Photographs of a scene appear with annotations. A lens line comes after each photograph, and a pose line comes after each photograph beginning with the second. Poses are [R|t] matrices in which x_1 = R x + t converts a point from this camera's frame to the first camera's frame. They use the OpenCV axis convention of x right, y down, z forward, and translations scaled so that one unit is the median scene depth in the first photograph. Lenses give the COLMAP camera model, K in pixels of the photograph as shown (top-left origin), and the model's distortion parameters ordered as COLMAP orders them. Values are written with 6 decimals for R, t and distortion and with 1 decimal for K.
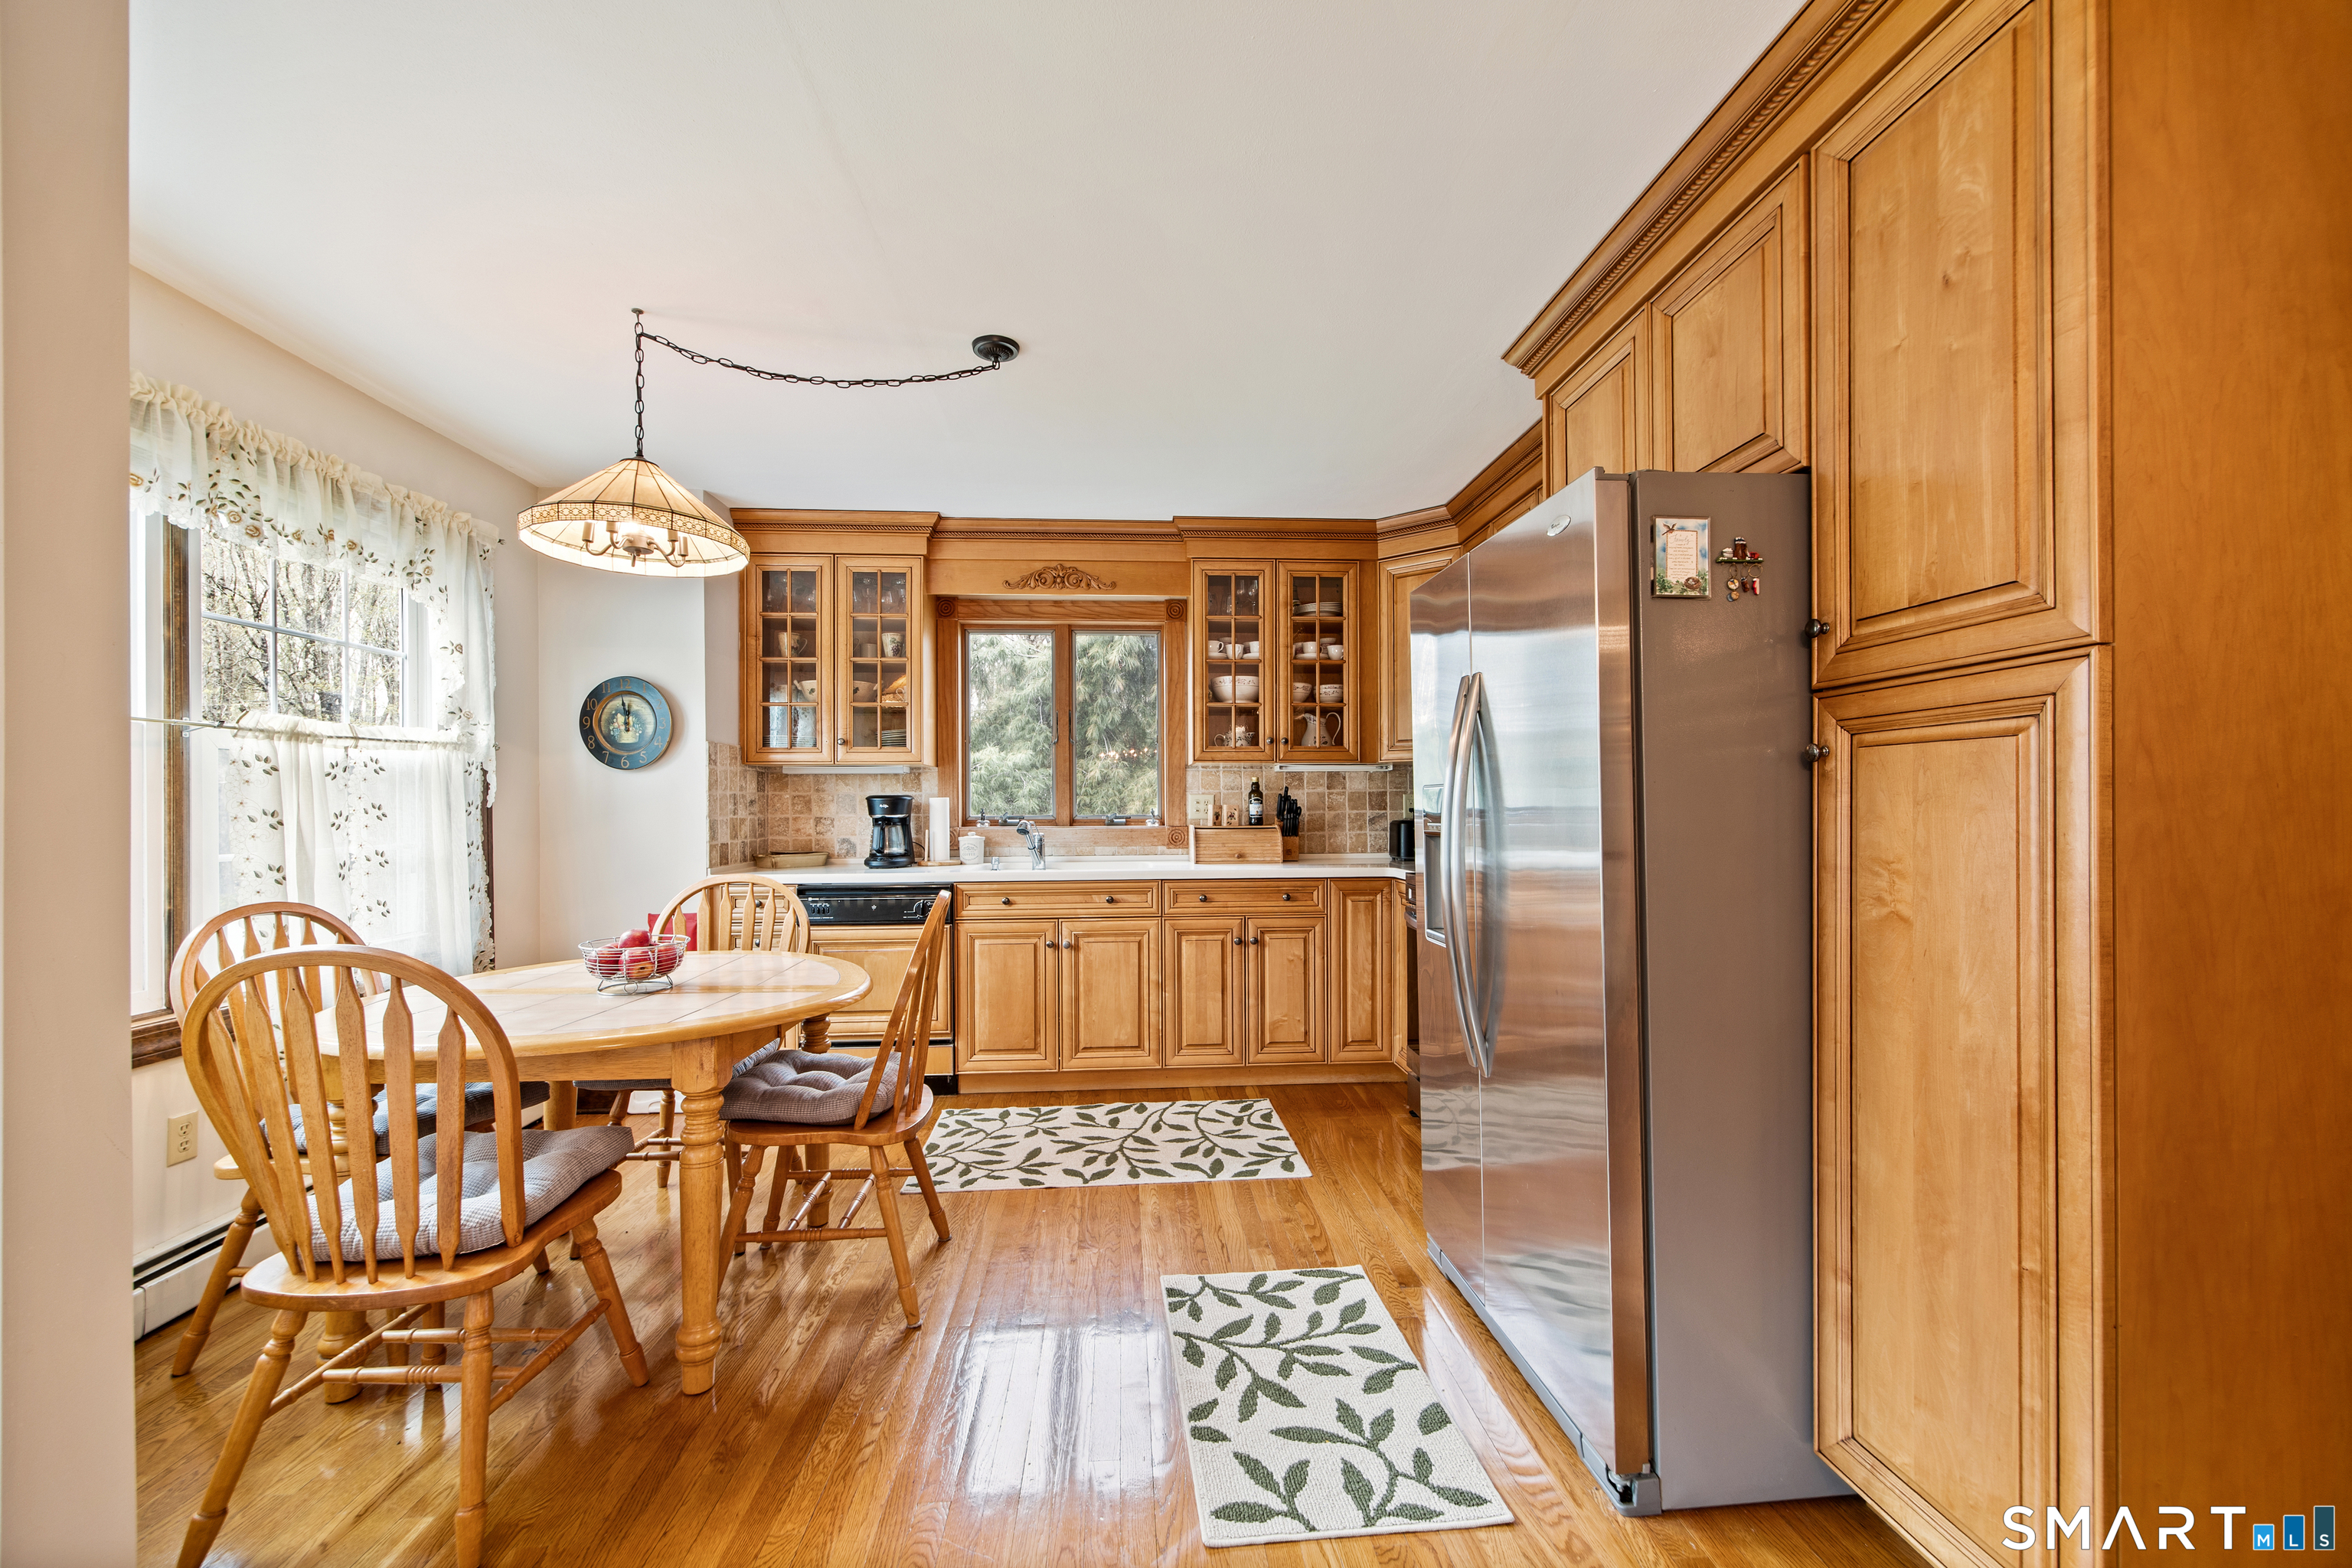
lens RADIAL K [[916.0, 0, 1177.7], [0, 916.0, 796.6], [0, 0, 1]] dist [-0.000103, 0.000120]
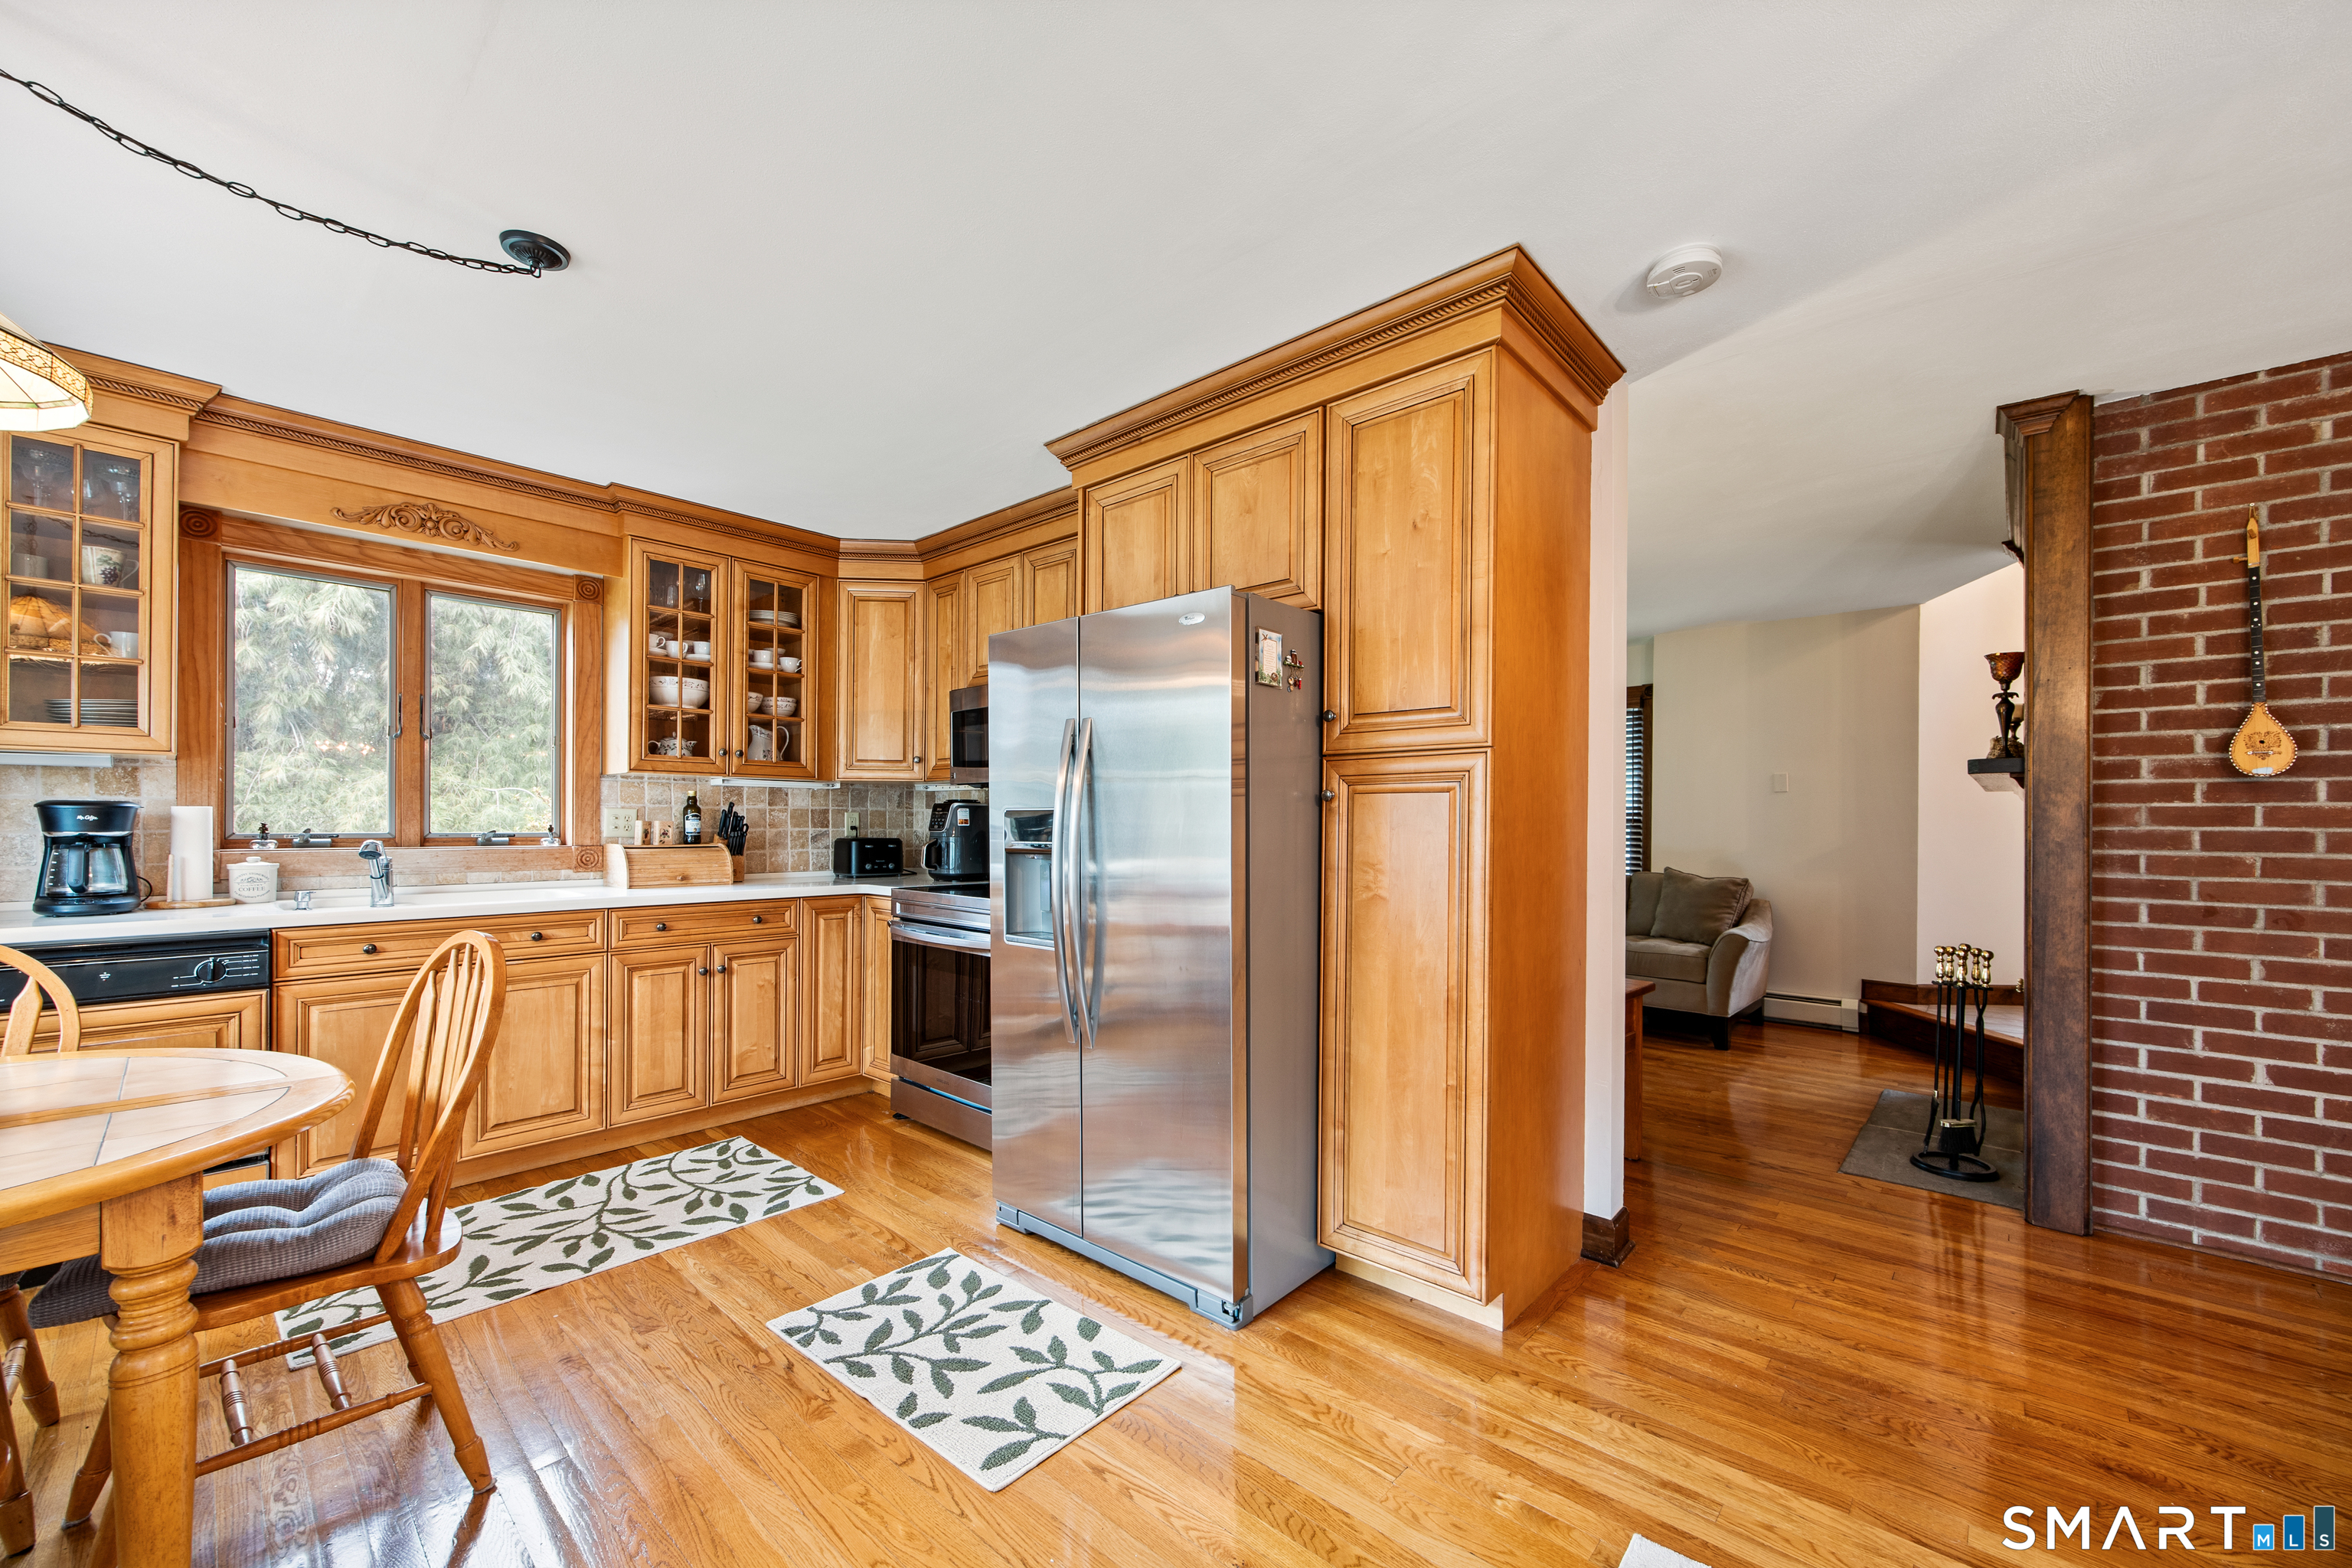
lens RADIAL K [[924.6, 0, 1162.7], [0, 924.6, 818.9], [0, 0, 1]] dist [-0.000336, -0.000062]
pose [[0.723733, 0.011818, 0.689979, -0.302668], [-0.016472, 0.999864, 0.000152, -0.001831], [-0.689883, -0.011475, 0.723830, 0.027431]]
